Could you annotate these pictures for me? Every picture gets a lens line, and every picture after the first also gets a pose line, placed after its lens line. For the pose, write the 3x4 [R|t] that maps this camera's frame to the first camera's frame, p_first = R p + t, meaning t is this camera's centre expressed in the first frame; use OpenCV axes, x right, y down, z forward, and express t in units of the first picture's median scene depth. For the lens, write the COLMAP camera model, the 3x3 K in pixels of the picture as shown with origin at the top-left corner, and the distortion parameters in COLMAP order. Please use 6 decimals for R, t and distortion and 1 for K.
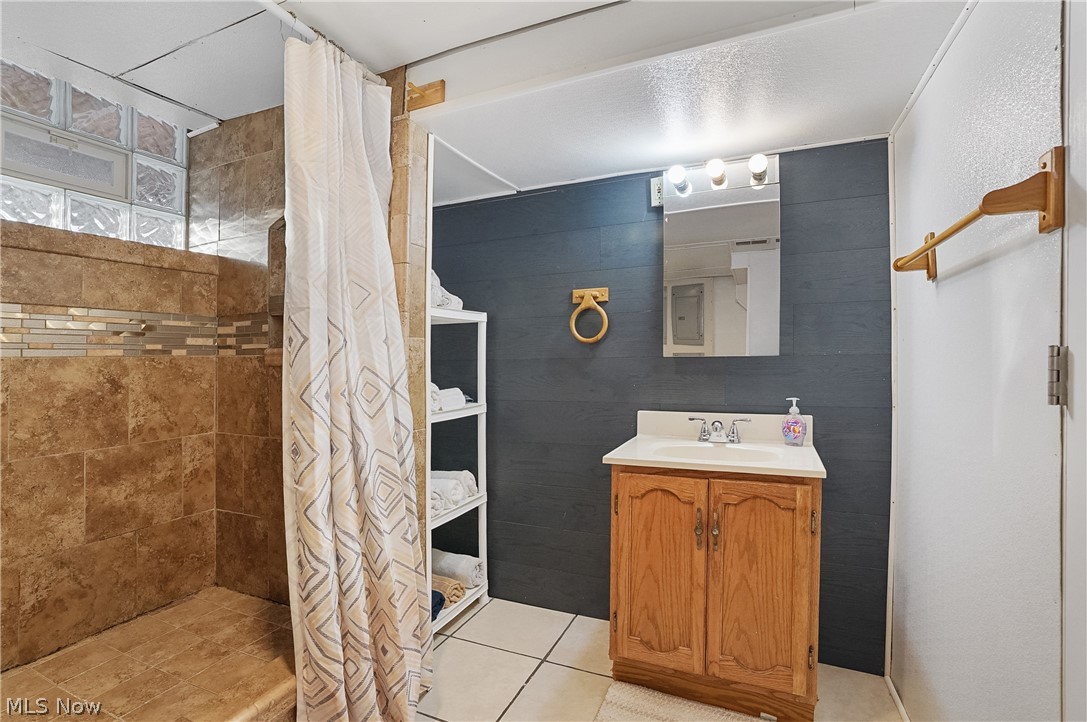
lens RADIAL K [[508.2, 0, 543.6], [0, 508.2, 355.1], [0, 0, 1]] dist [-0.071308, 0.028386]
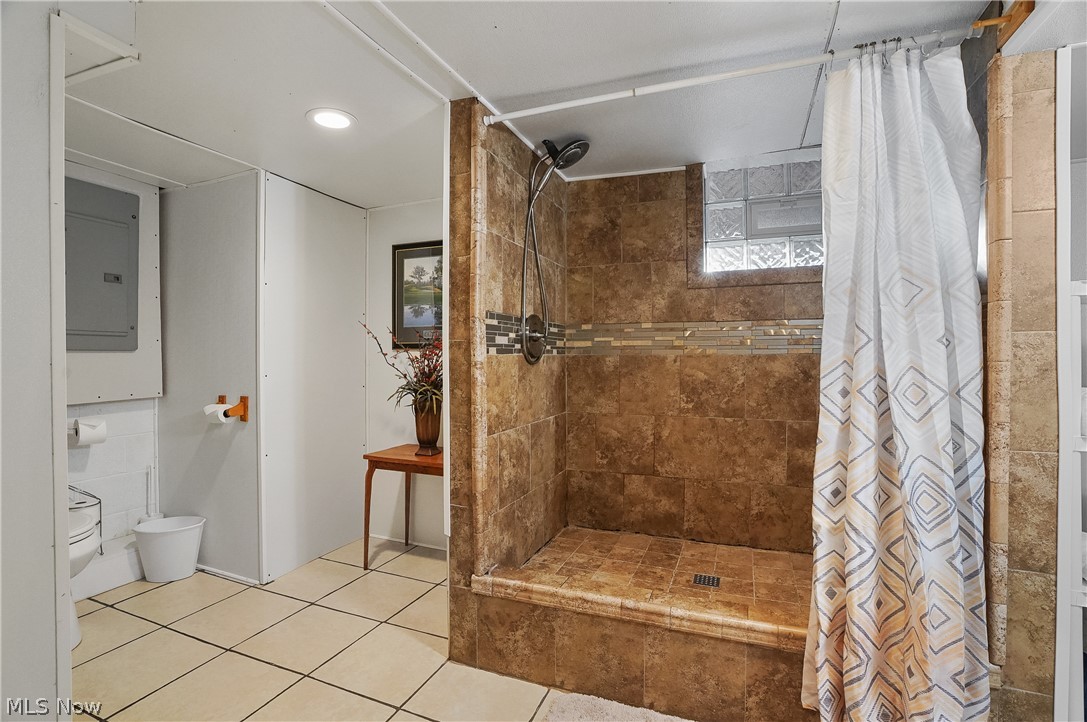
lens RADIAL K [[508.2, 0, 543.6], [0, 508.2, 355.1], [0, 0, 1]] dist [-0.071308, 0.028386]
pose [[0.058055, 0.008673, -0.998276, 0.516513], [0.006828, 0.999935, 0.009084, -0.012660], [0.998290, -0.007343, 0.057992, 0.231318]]
